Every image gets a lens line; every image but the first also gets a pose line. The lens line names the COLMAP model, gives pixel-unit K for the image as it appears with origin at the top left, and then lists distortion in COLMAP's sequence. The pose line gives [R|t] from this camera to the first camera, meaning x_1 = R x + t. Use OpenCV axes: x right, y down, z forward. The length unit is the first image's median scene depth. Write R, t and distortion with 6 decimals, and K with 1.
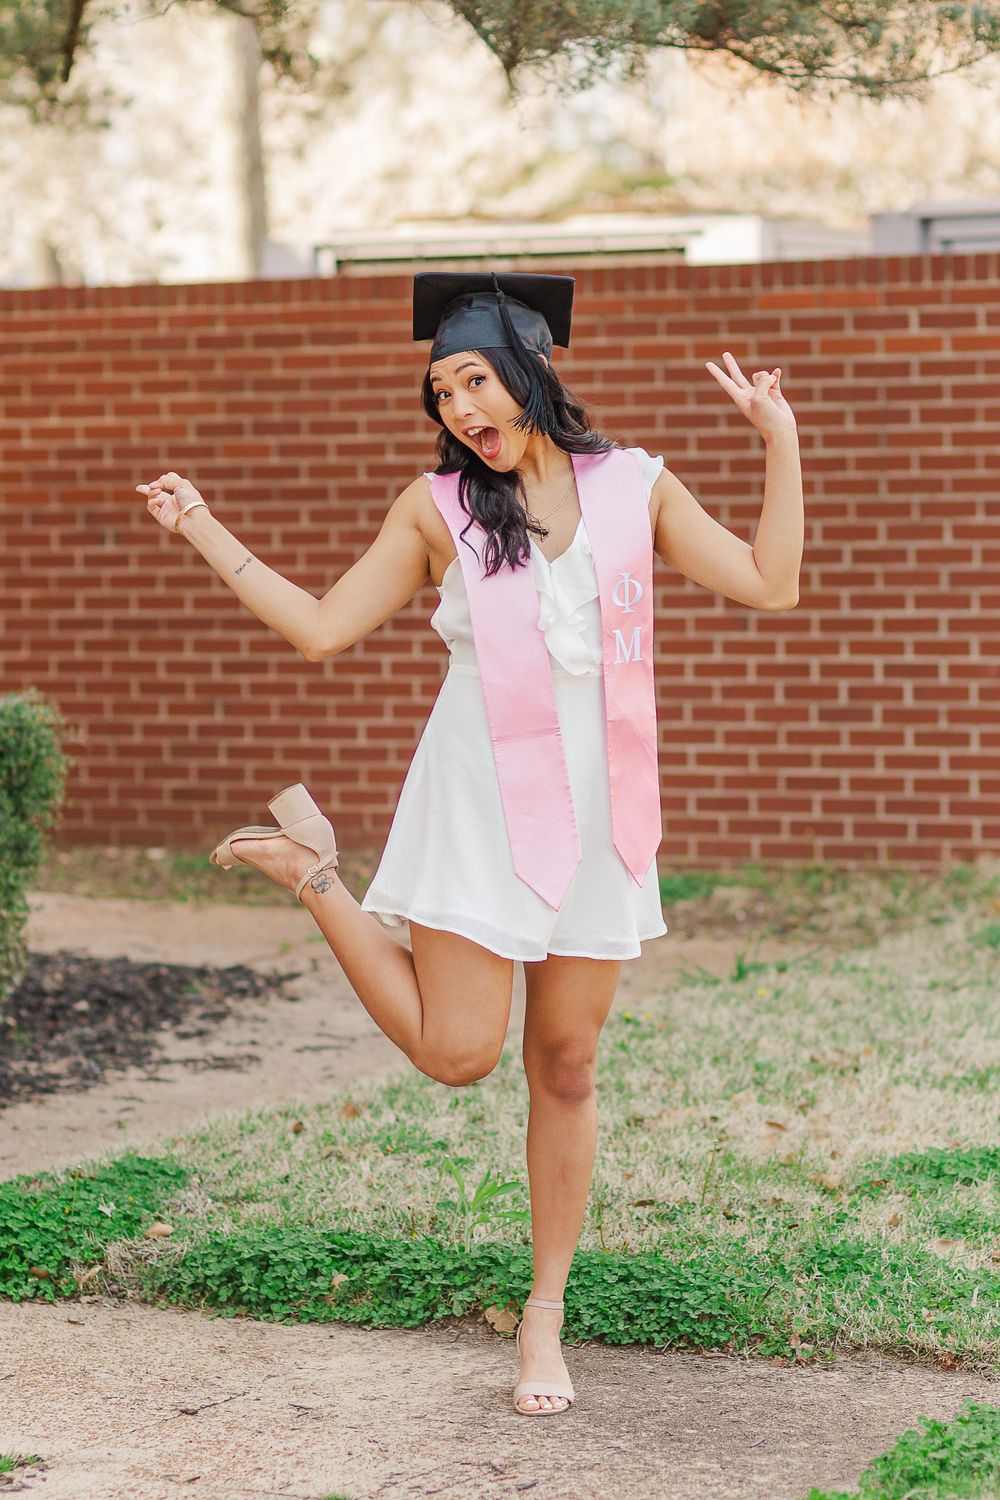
lens RADIAL K [[4867.3, 0, 500.0], [0, 4867.3, 750.0], [0, 0, 1]] dist [0.019947, 0.347995]
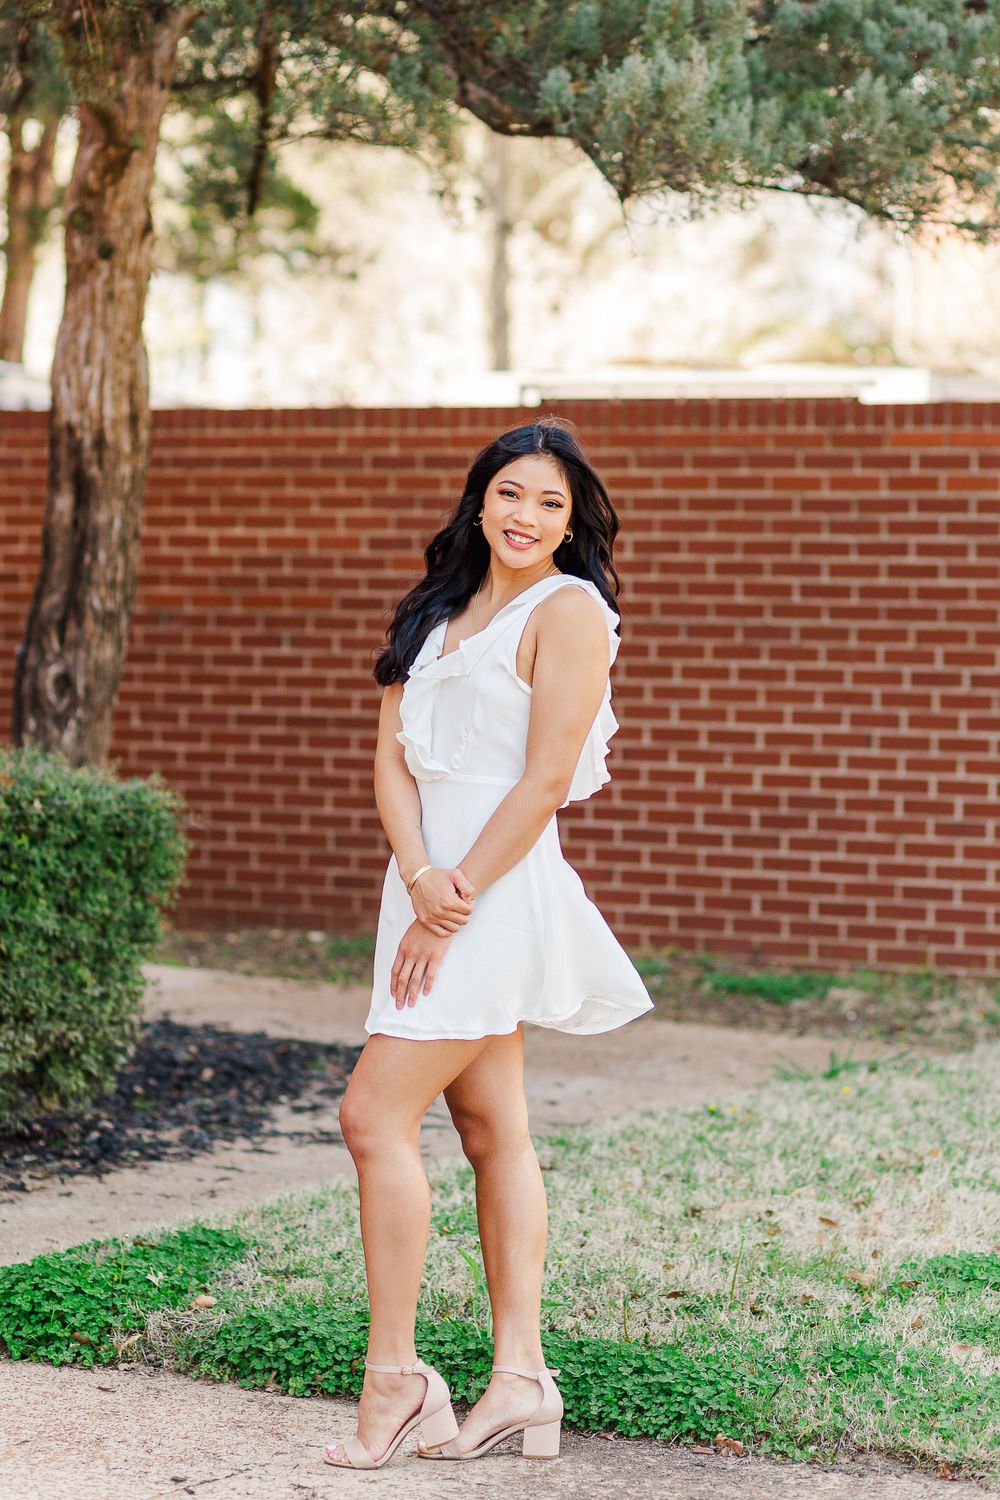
lens RADIAL K [[4350.7, 0, 507.1], [0, 4350.7, 635.7], [0, 0, 1]] dist [0.061224, -0.619352]
pose [[0.997815, 0.034002, -0.056655, 0.027694], [-0.036781, 0.998133, -0.048764, 0.000499], [0.054891, 0.050742, 0.997202, 0.052093]]
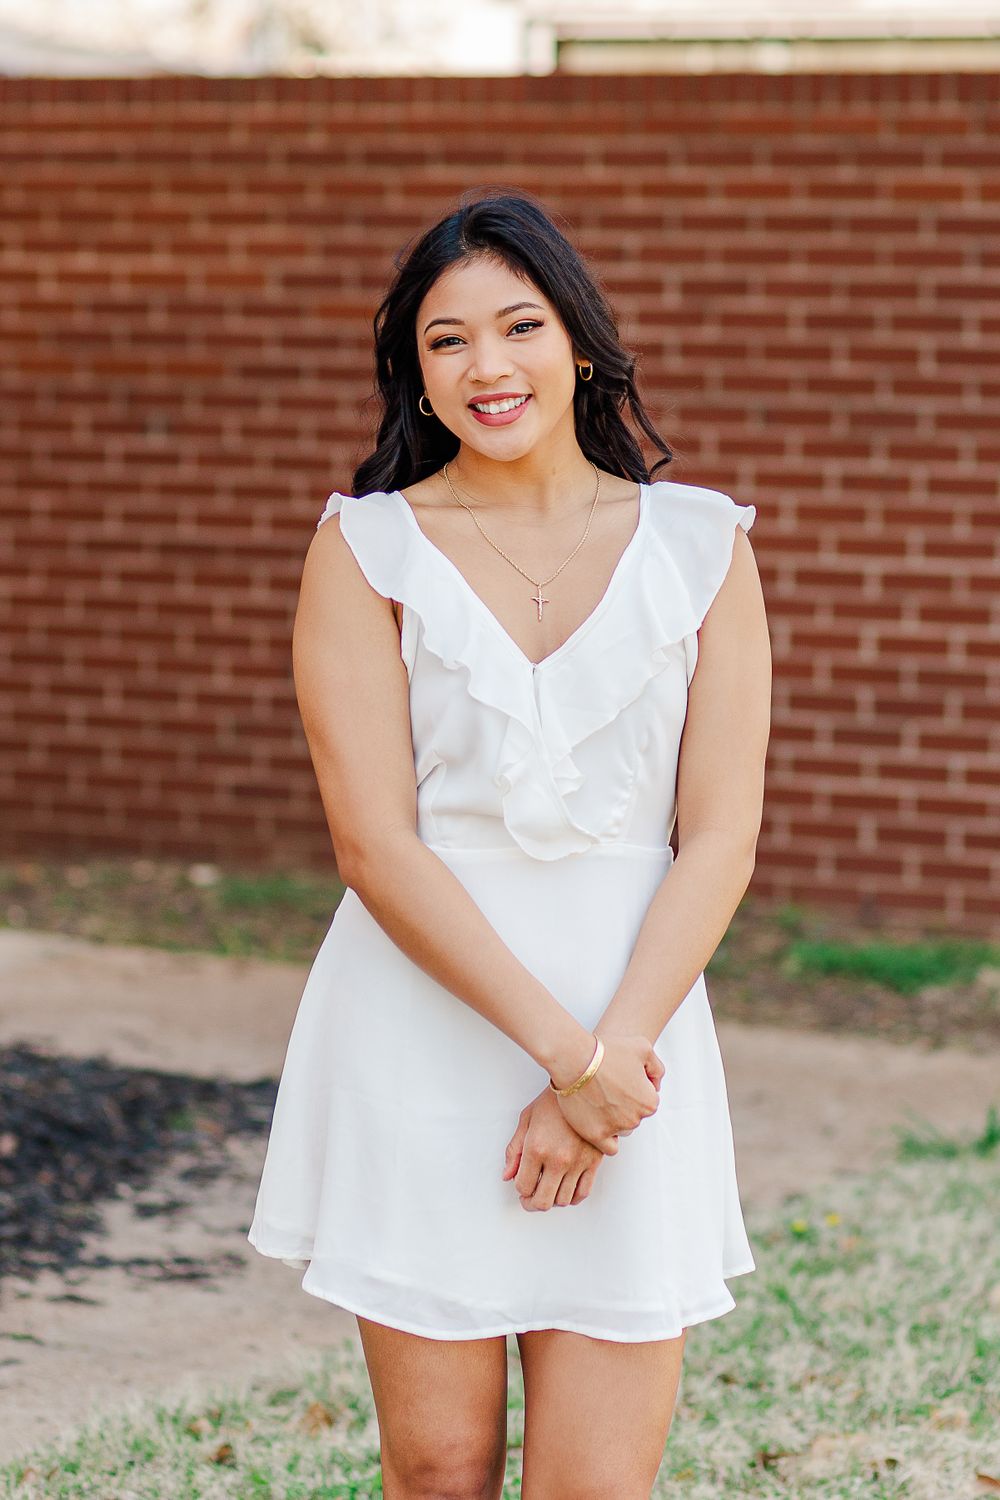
lens RADIAL K [[5736.6, 0, 505.0], [0, 5736.6, 499.7], [0, 0, 1]] dist [0.059871, 0.474518]
pose [[0.997635, 0.031675, -0.060994, 0.026836], [-0.032682, 0.999345, -0.015571, -0.025833], [0.060461, 0.017528, 0.998017, 0.197155]]
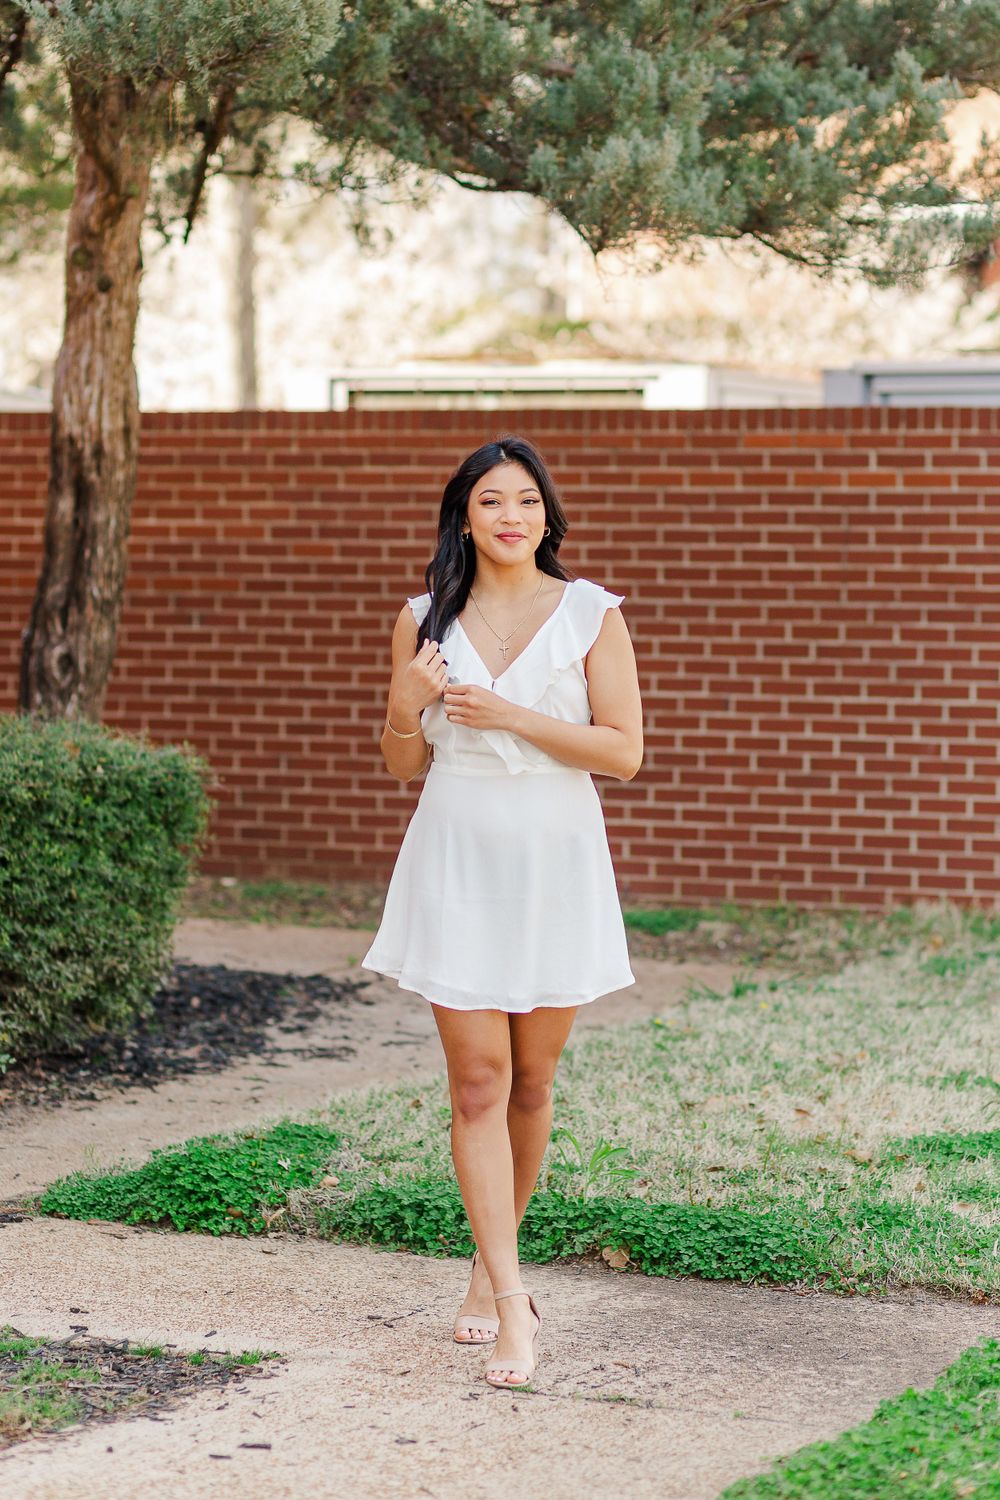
lens RADIAL K [[4199.2, 0, 515.0], [0, 4199.2, 633.7], [0, 0, 1]] dist [0.016607, 0.008723]
pose [[0.999148, 0.027912, 0.030399, -0.039136], [-0.026636, 0.998780, -0.041579, 0.001562], [-0.031522, 0.040734, 0.998673, -0.051833]]
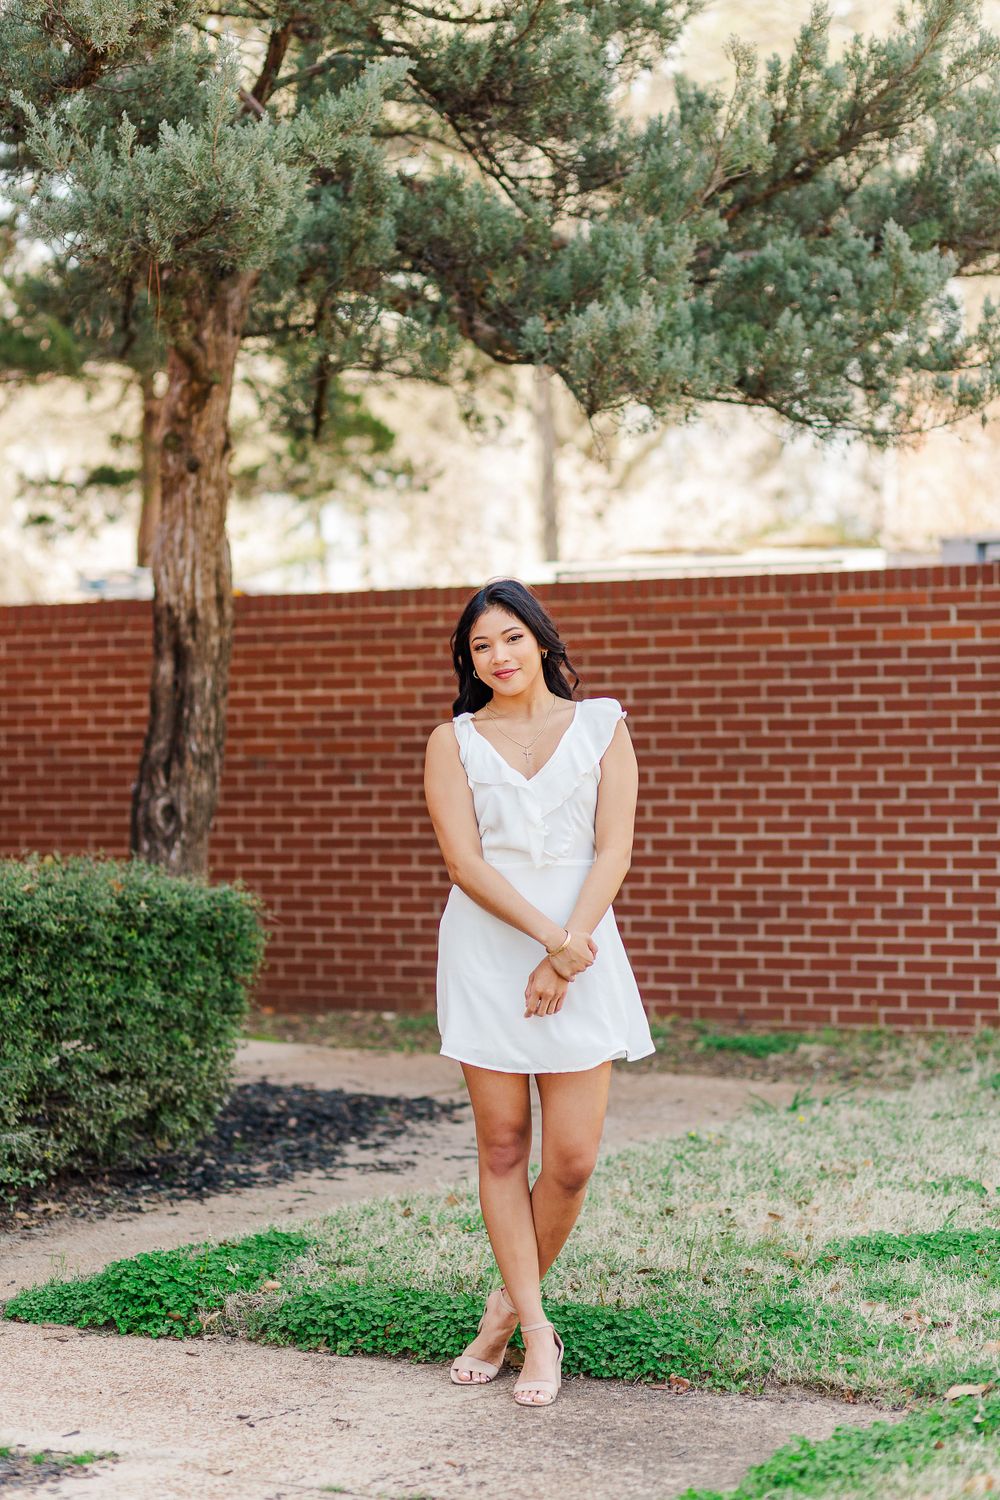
lens RADIAL K [[3579.6, 0, 498.0], [0, 3579.6, 773.5], [0, 0, 1]] dist [0.048915, -0.415474]
pose [[0.996744, 0.005010, -0.080470, 0.044597], [-0.009315, 0.998540, -0.053214, 0.008282], [0.080086, 0.053790, 0.995336, 0.029781]]
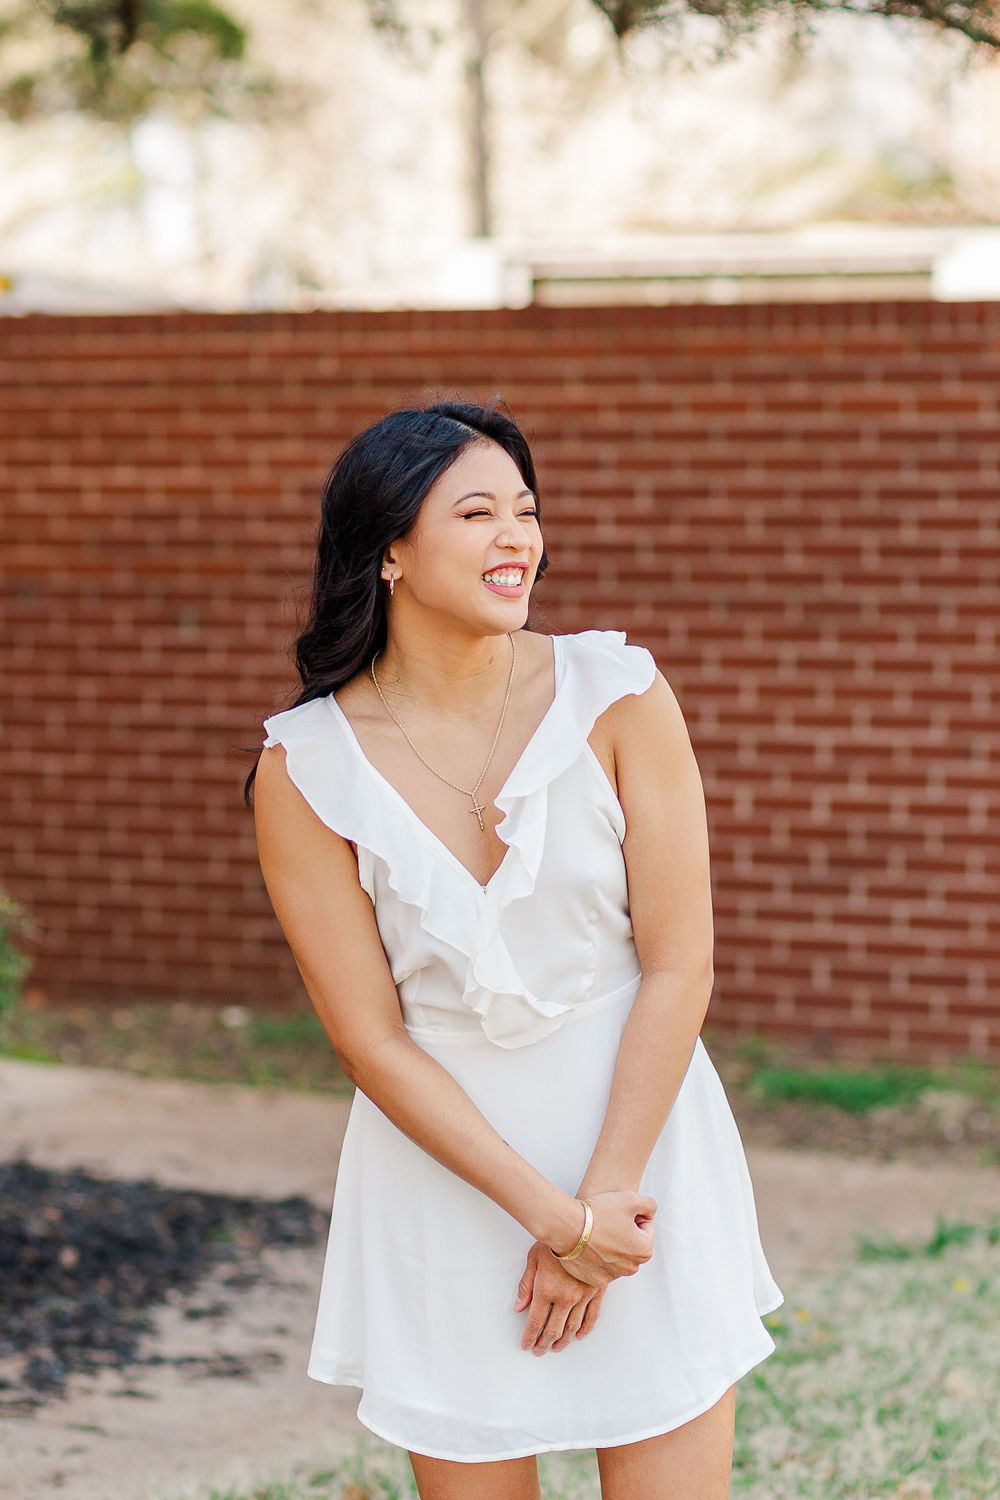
lens RADIAL K [[5012.6, 0, 500.0], [0, 5012.6, 750.0], [0, 0, 1]] dist [0.035571, 0.073685]
pose [[0.998166, 0.021812, -0.056467, 0.022514], [-0.022003, 0.999754, -0.002773, -0.025374], [0.056393, 0.004010, 0.998401, 0.207756]]
